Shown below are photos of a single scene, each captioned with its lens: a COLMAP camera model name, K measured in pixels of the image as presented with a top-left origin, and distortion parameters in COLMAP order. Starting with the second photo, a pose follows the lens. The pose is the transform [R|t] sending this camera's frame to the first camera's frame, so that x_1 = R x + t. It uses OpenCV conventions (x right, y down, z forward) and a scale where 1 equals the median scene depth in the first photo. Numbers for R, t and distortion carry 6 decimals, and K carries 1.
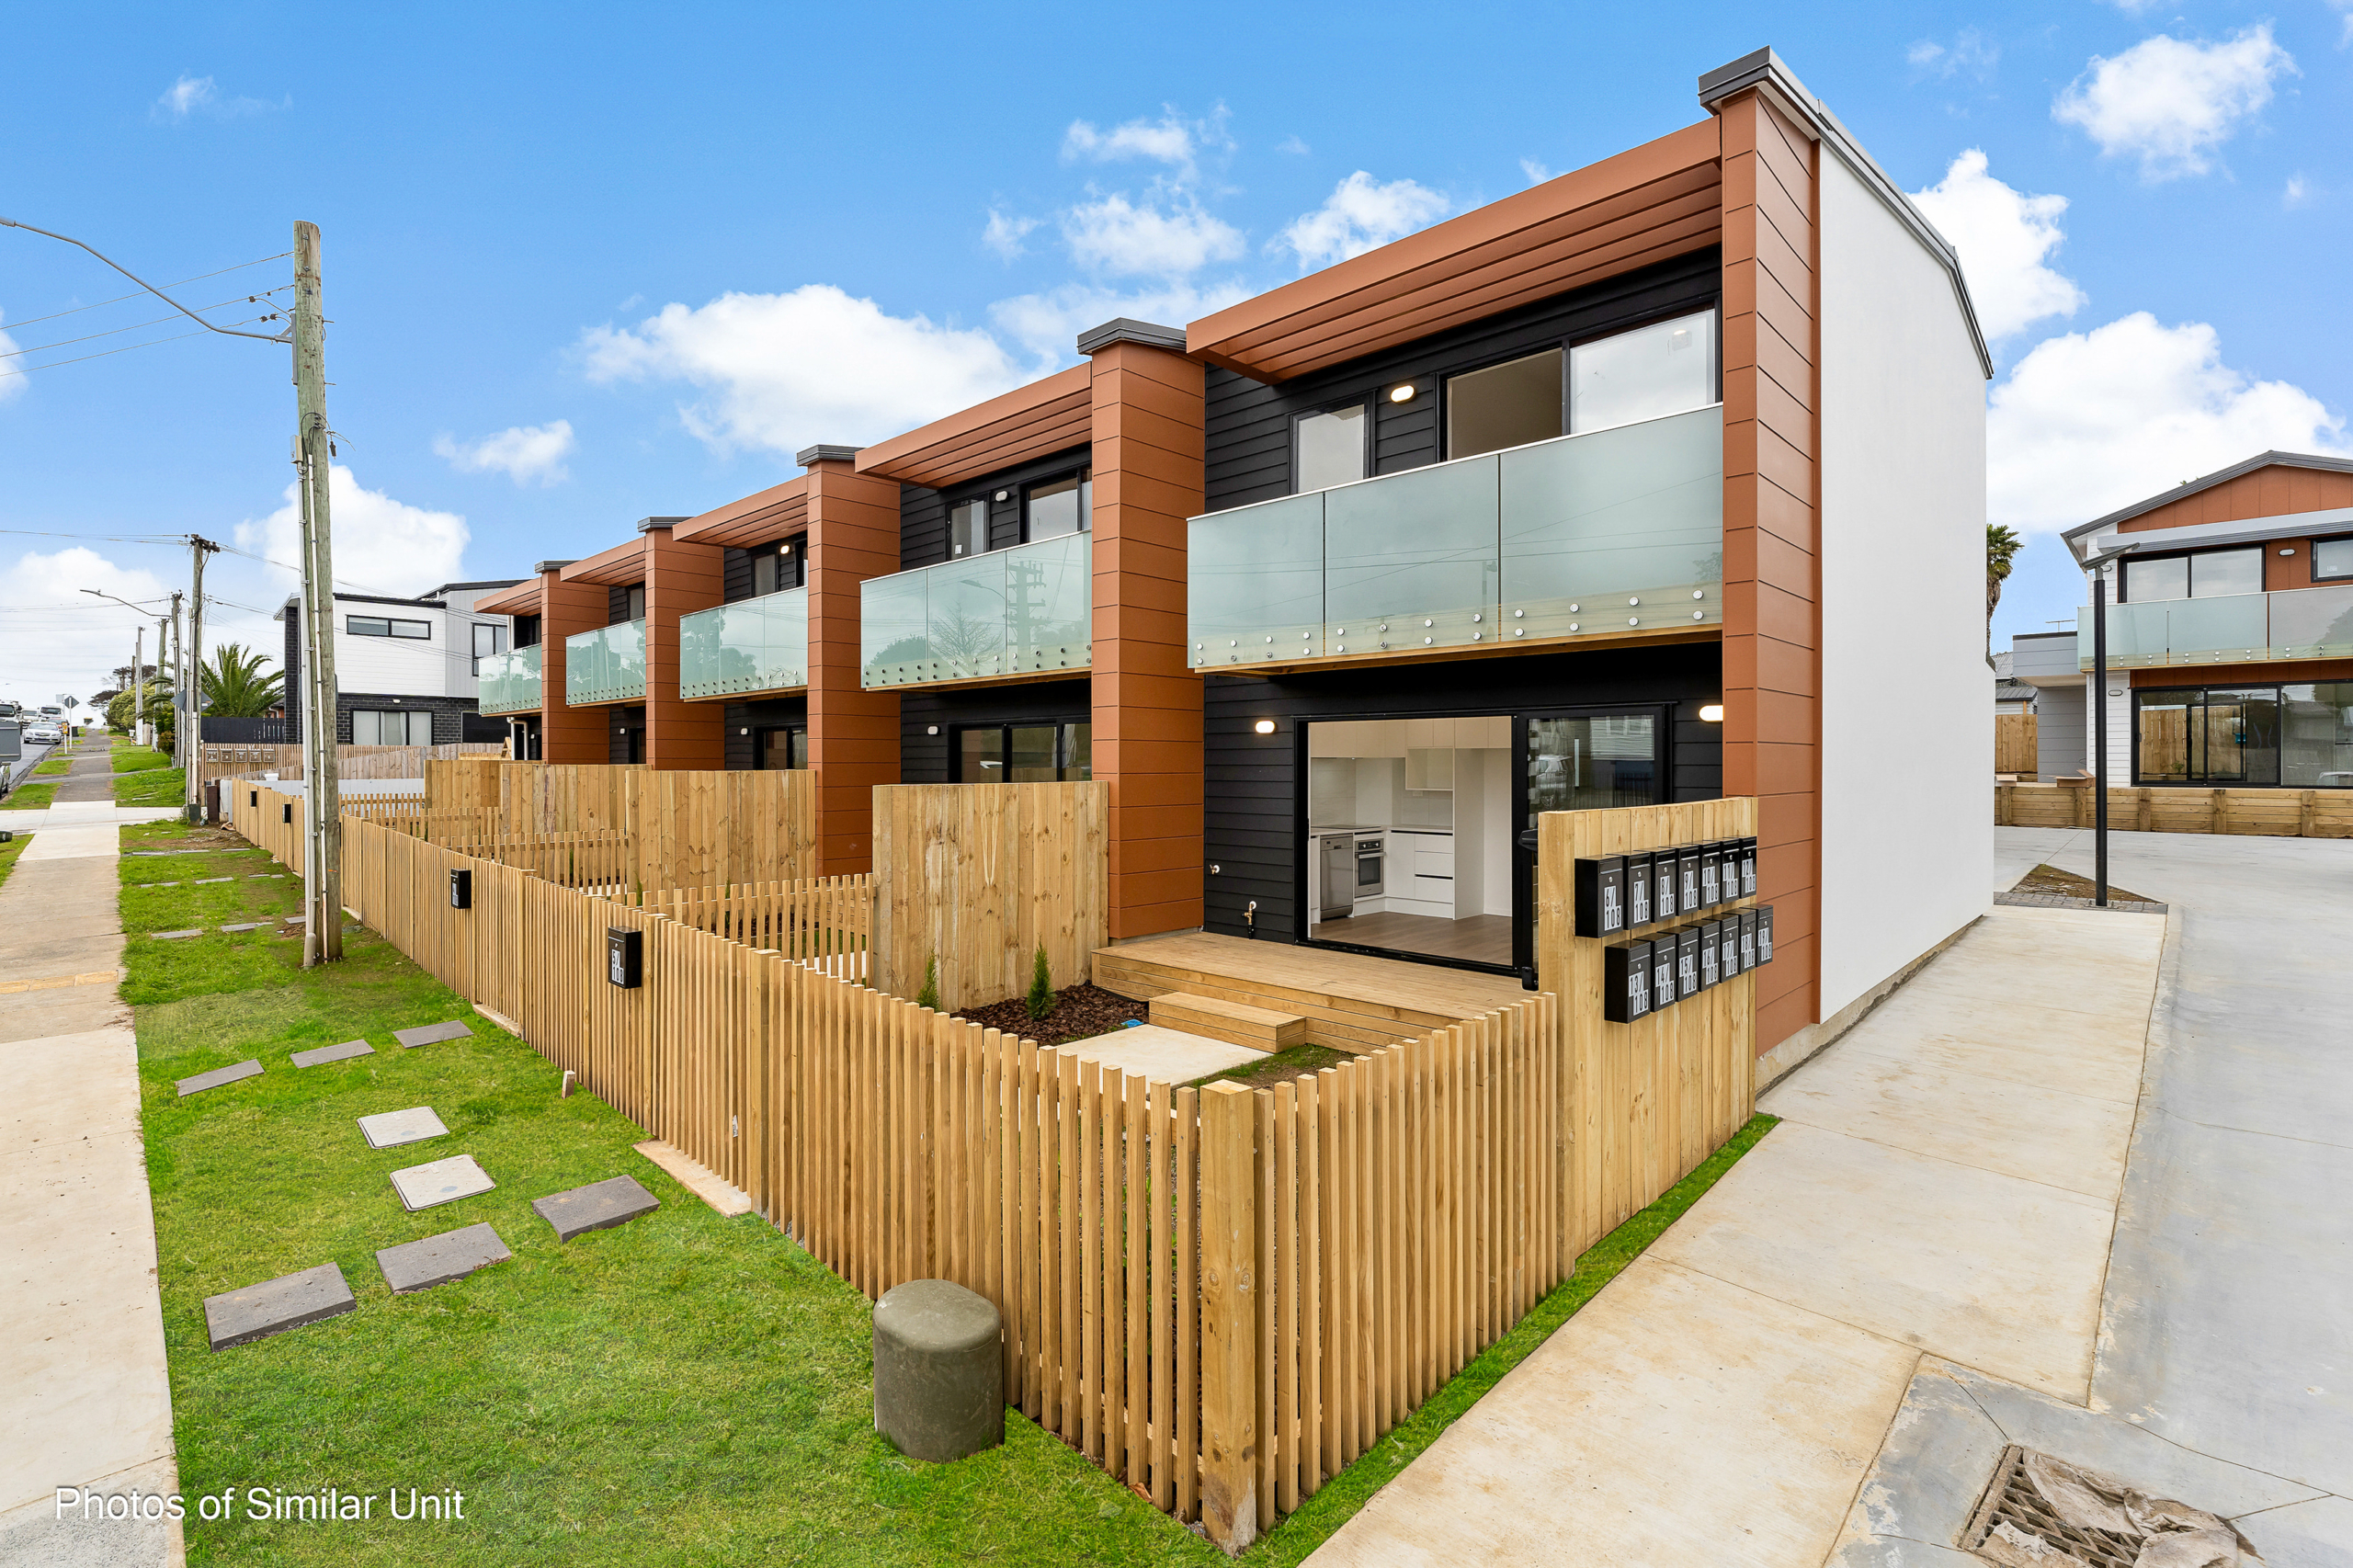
lens RADIAL K [[968.9, 0, 1176.5], [0, 968.9, 784.0], [0, 0, 1]] dist [-0.001210, 0.000930]
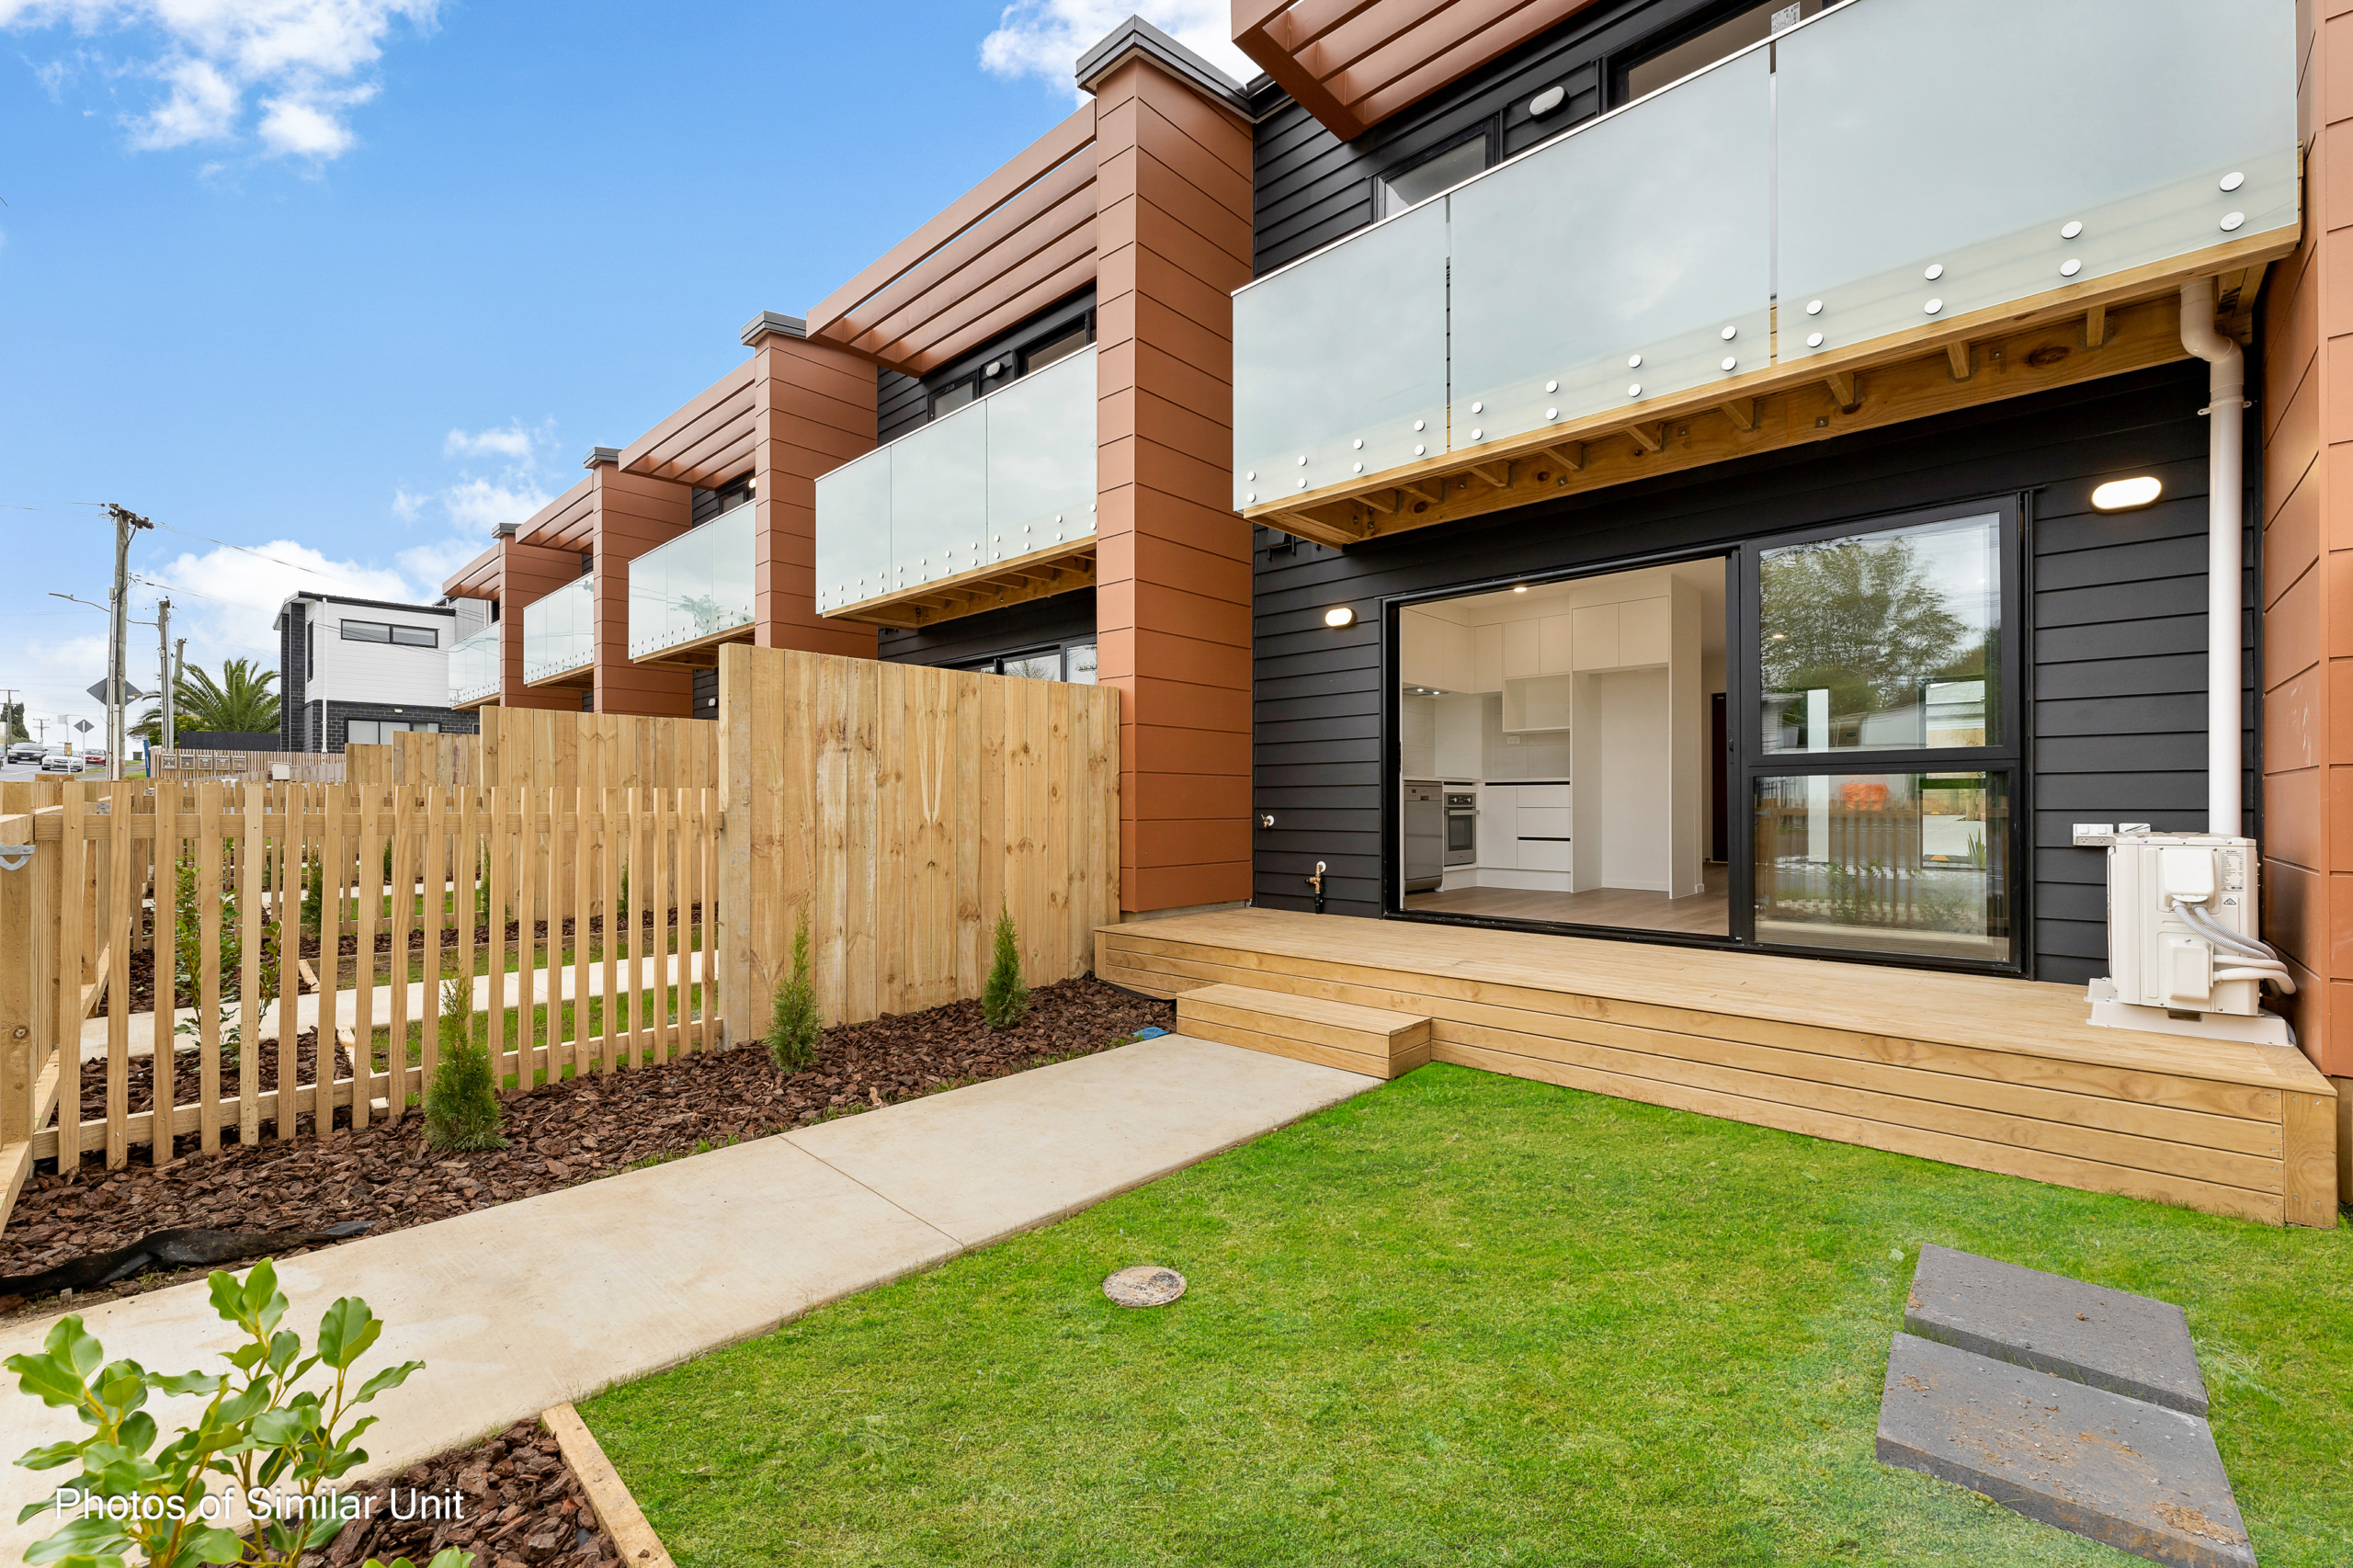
lens RADIAL K [[881.8, 0, 1253.2], [0, 881.8, 788.6], [0, 0, 1]] dist [0.003267, 0.000102]
pose [[0.998709, -0.002694, 0.050731, -0.006107], [0.004140, 0.999588, -0.028417, 0.089661], [-0.050634, 0.028590, 0.998308, 0.358457]]
